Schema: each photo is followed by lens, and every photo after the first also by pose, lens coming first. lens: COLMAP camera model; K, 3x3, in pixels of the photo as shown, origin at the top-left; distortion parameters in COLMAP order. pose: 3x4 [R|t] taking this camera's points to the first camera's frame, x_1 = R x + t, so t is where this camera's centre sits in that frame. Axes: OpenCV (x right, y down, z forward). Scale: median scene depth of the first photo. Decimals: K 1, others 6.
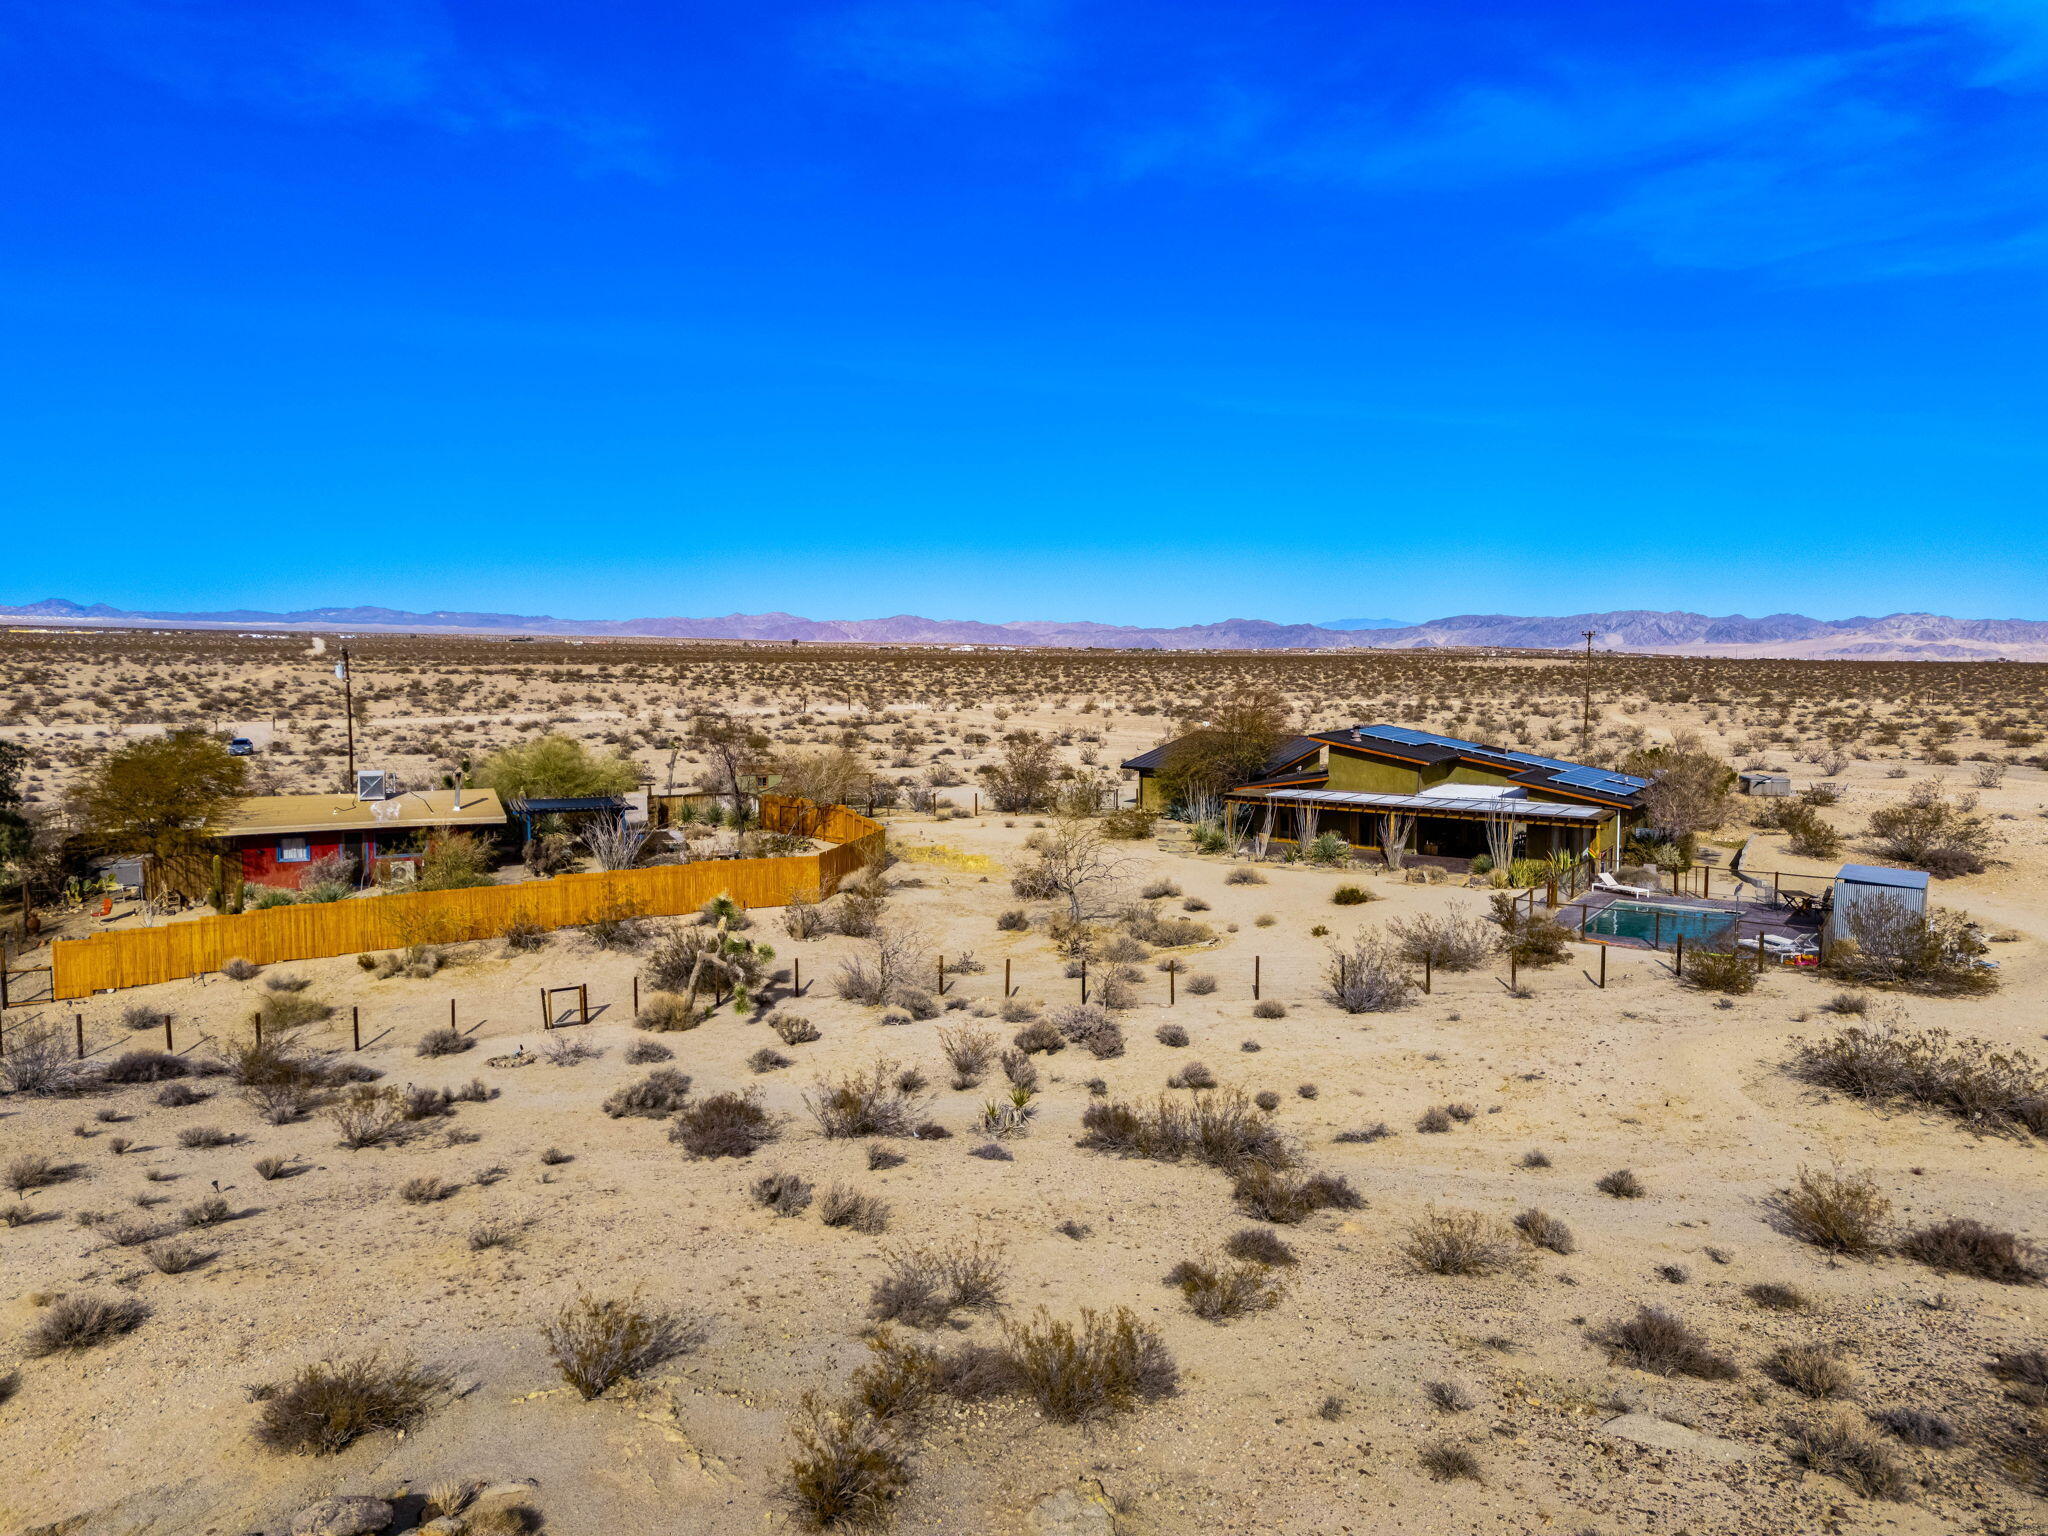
lens RADIAL K [[1526.4, 0, 1024.0], [0, 1526.4, 768.0], [0, 0, 1]] dist [0.003461, -0.002607]
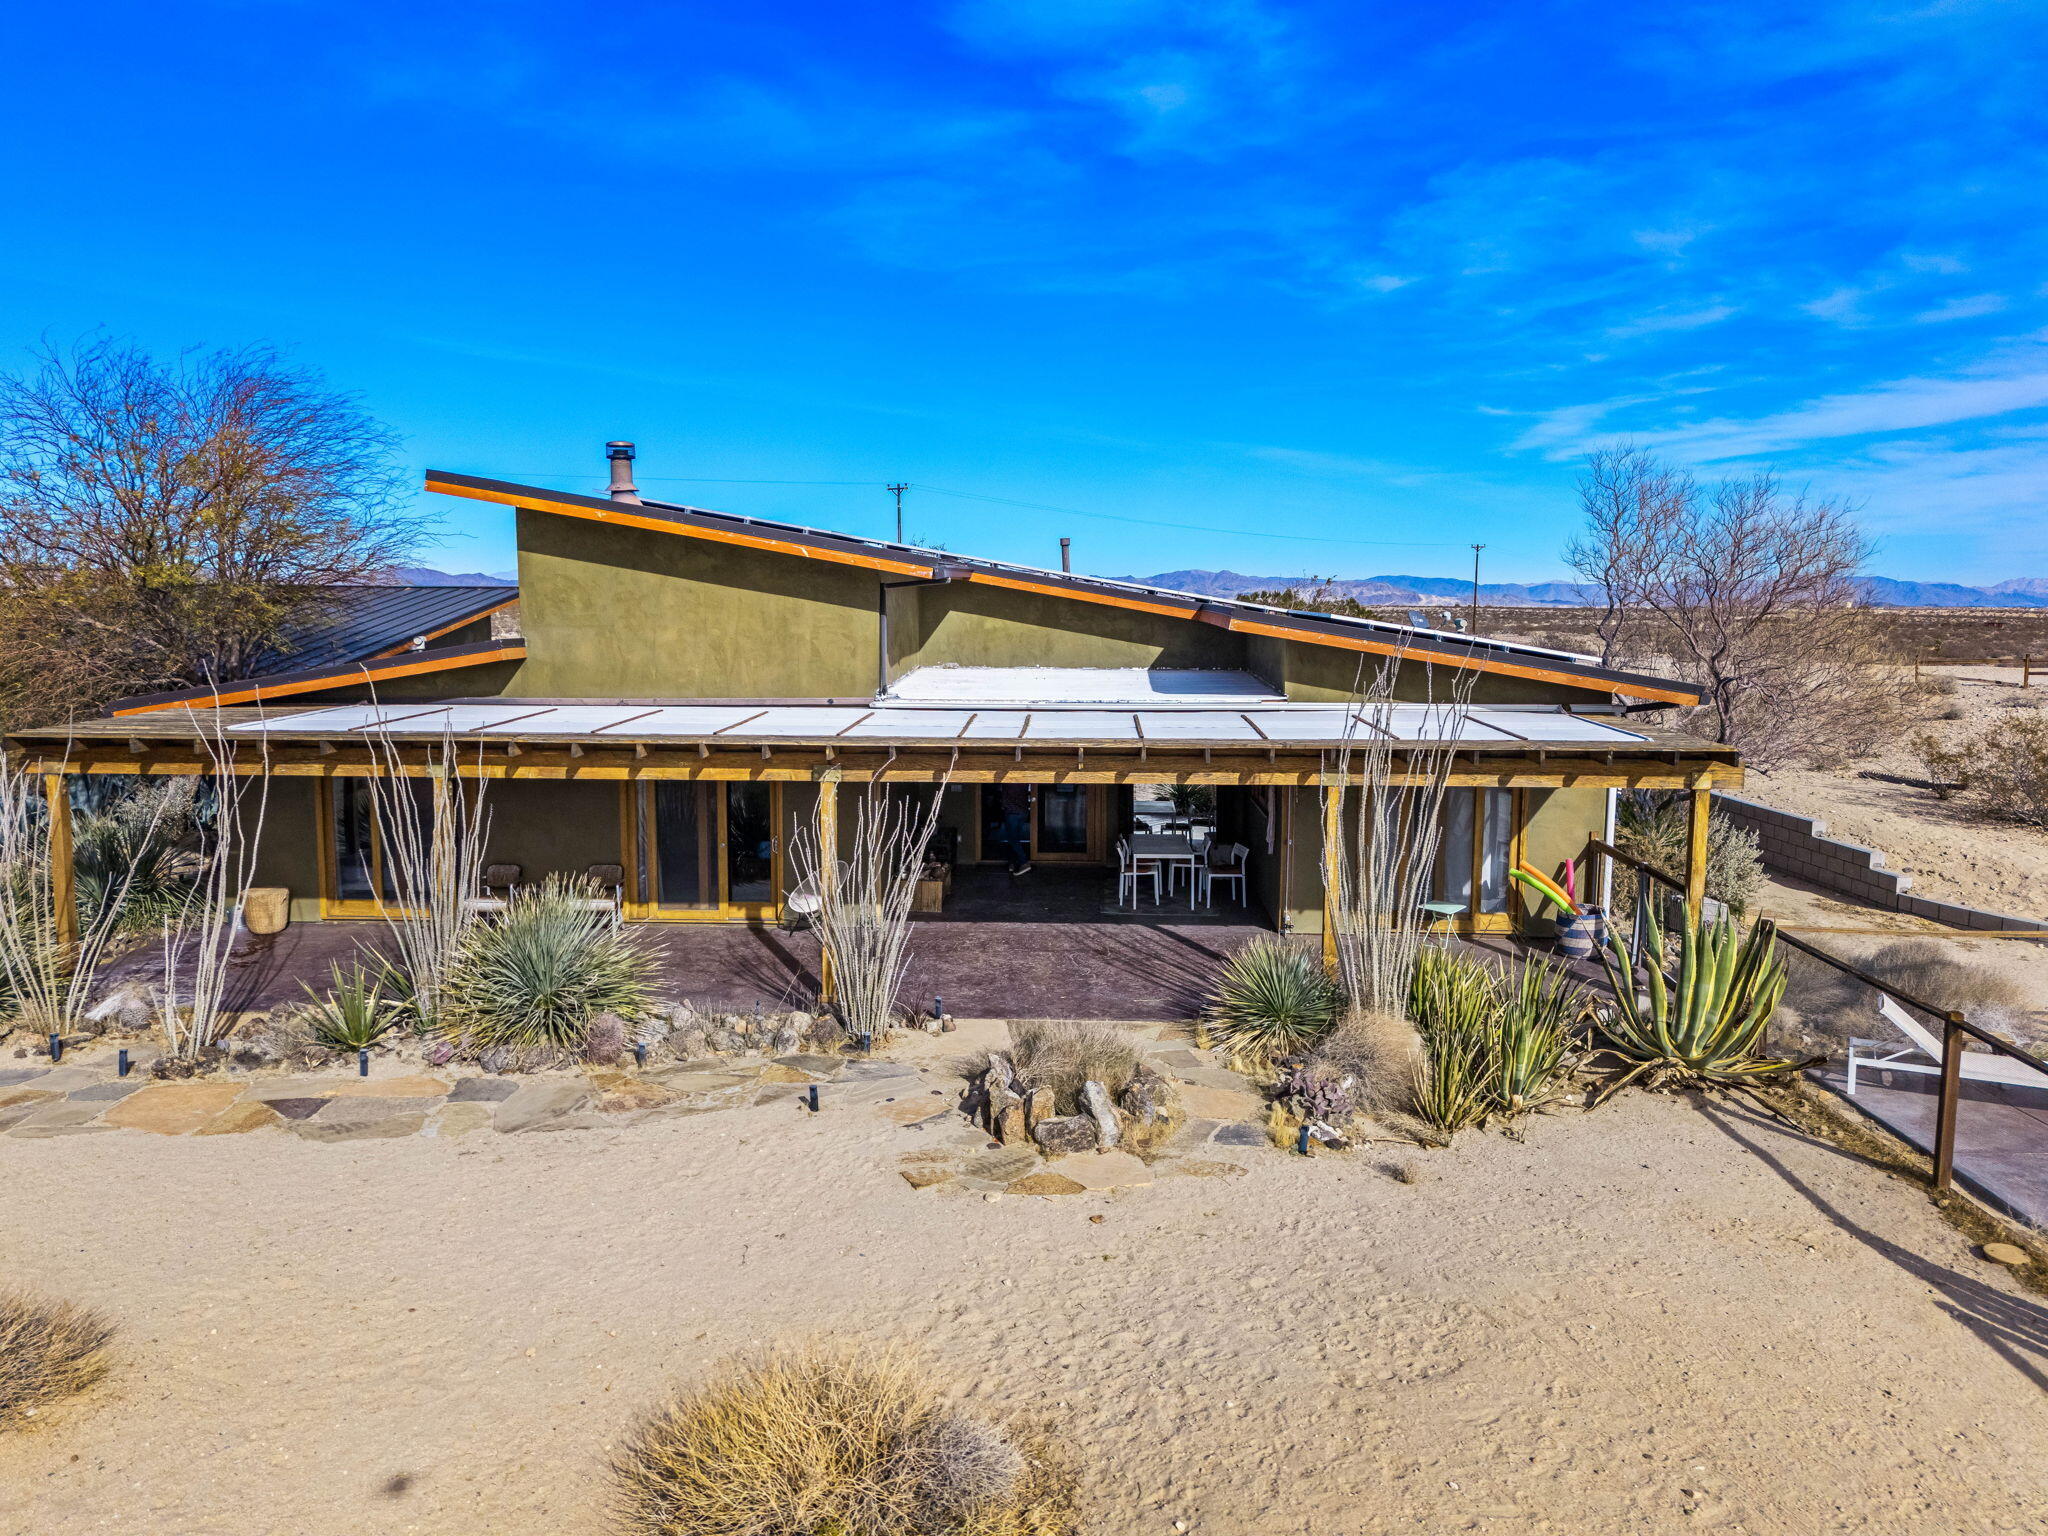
lens RADIAL K [[1526.4, 0, 1024.0], [0, 1526.4, 768.0], [0, 0, 1]] dist [0.003461, -0.002607]
pose [[0.870820, -0.062661, 0.487592, 0.153738], [0.045415, 0.997856, 0.047127, 0.018613], [-0.489500, -0.018895, 0.871799, 0.773482]]
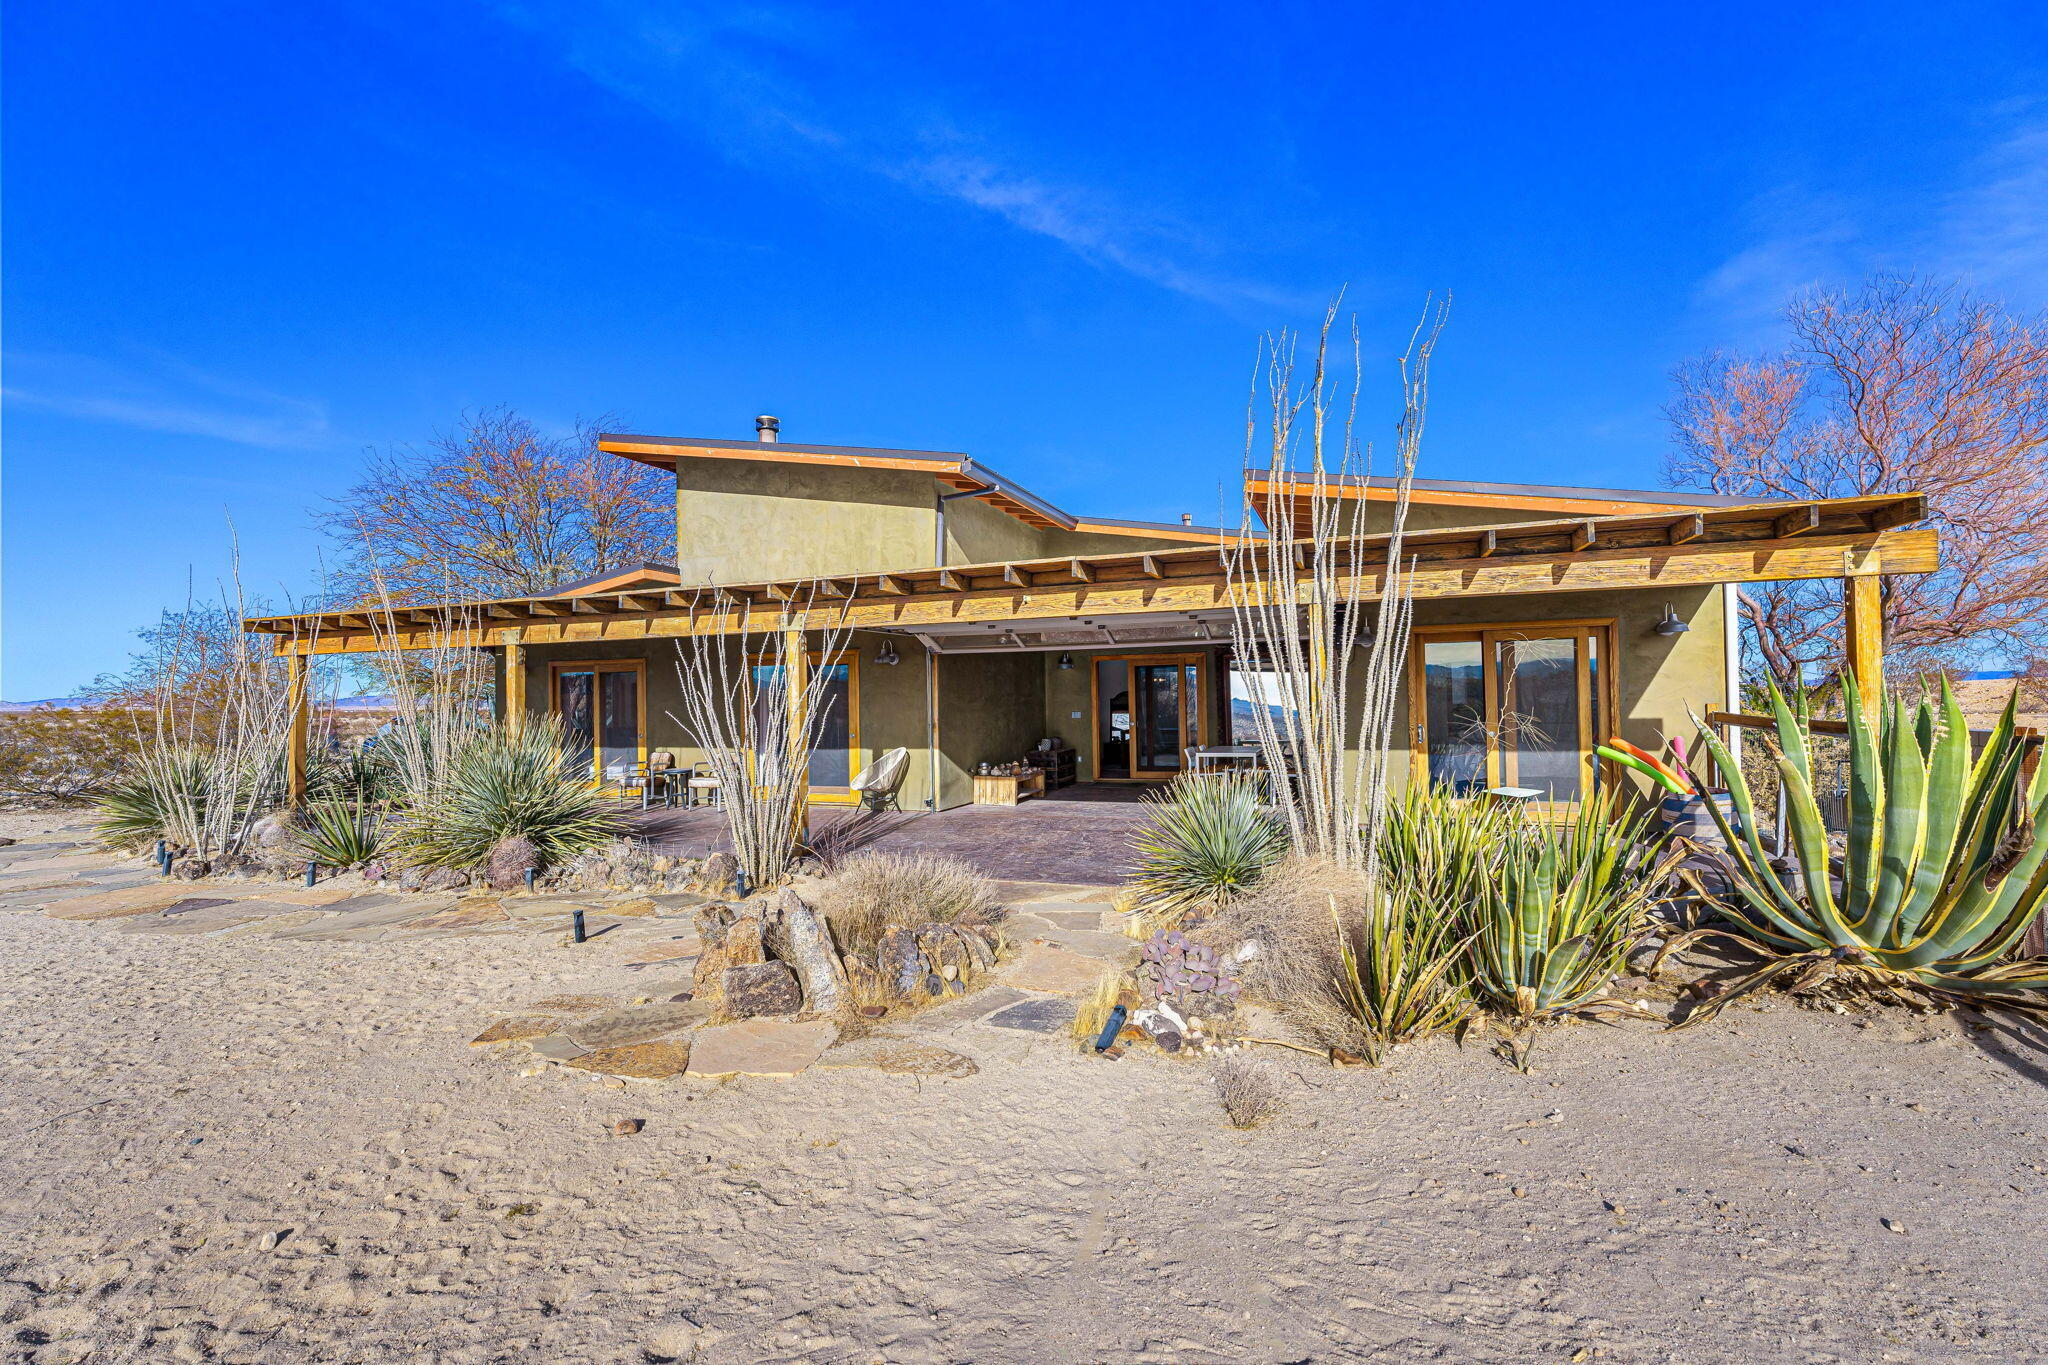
lens RADIAL K [[917.7, 0, 1024.0], [0, 917.7, 682.5], [0, 0, 1]] dist [0.000507, -0.000112]
pose [[0.980367, -0.024314, 0.195678, 0.239862], [0.043911, 0.994369, -0.096443, 0.050414], [-0.192231, 0.103142, 0.975914, 0.840880]]
